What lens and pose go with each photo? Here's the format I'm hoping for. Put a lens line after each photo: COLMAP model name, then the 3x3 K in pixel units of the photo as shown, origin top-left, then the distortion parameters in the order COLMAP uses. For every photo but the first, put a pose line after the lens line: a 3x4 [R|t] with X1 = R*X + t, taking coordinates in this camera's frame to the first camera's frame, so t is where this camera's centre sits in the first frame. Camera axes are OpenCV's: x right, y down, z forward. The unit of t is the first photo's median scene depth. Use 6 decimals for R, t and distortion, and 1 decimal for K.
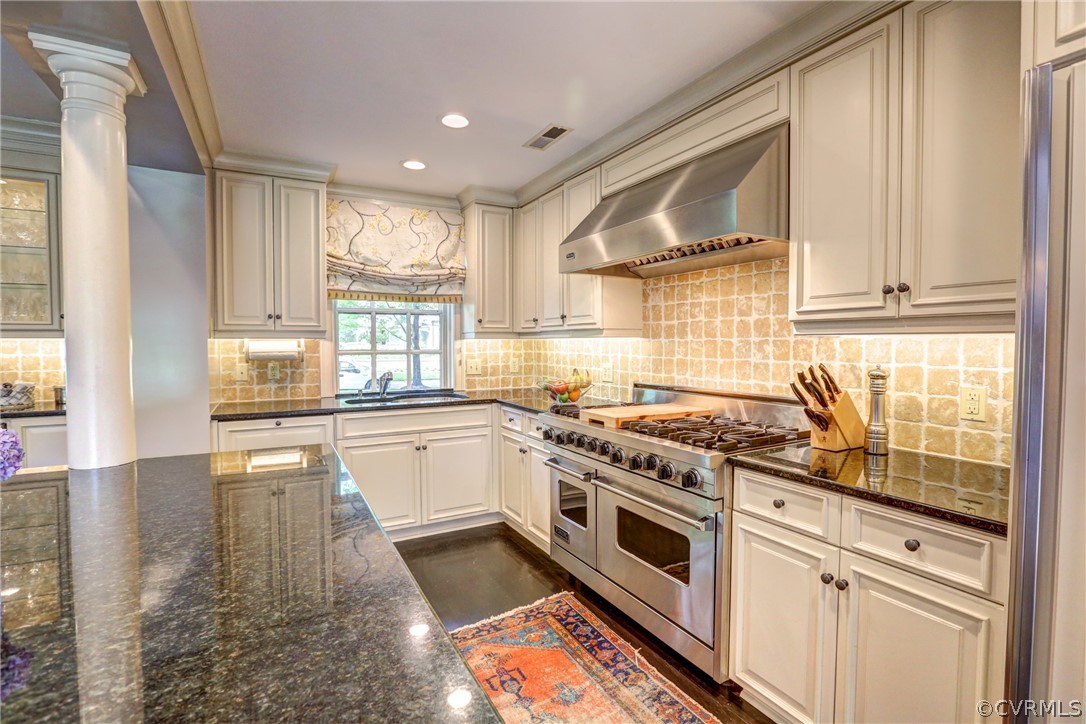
lens RADIAL K [[495.1, 0, 543.0], [0, 495.1, 362.0], [0, 0, 1]] dist [-0.044011, 0.016503]
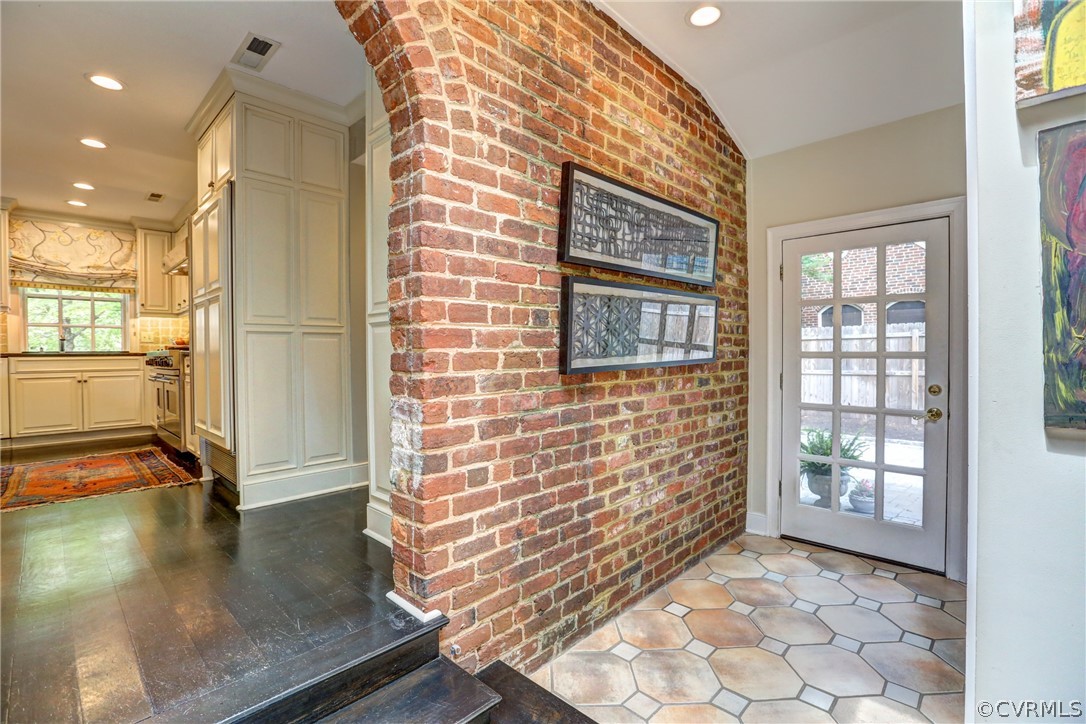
lens RADIAL K [[495.1, 0, 543.0], [0, 495.1, 362.0], [0, 0, 1]] dist [-0.044011, 0.016503]
pose [[0.952927, -0.010170, 0.303030, 0.590991], [0.015690, 0.999752, -0.015786, 0.135104], [-0.302795, 0.019797, 0.952850, -0.791421]]
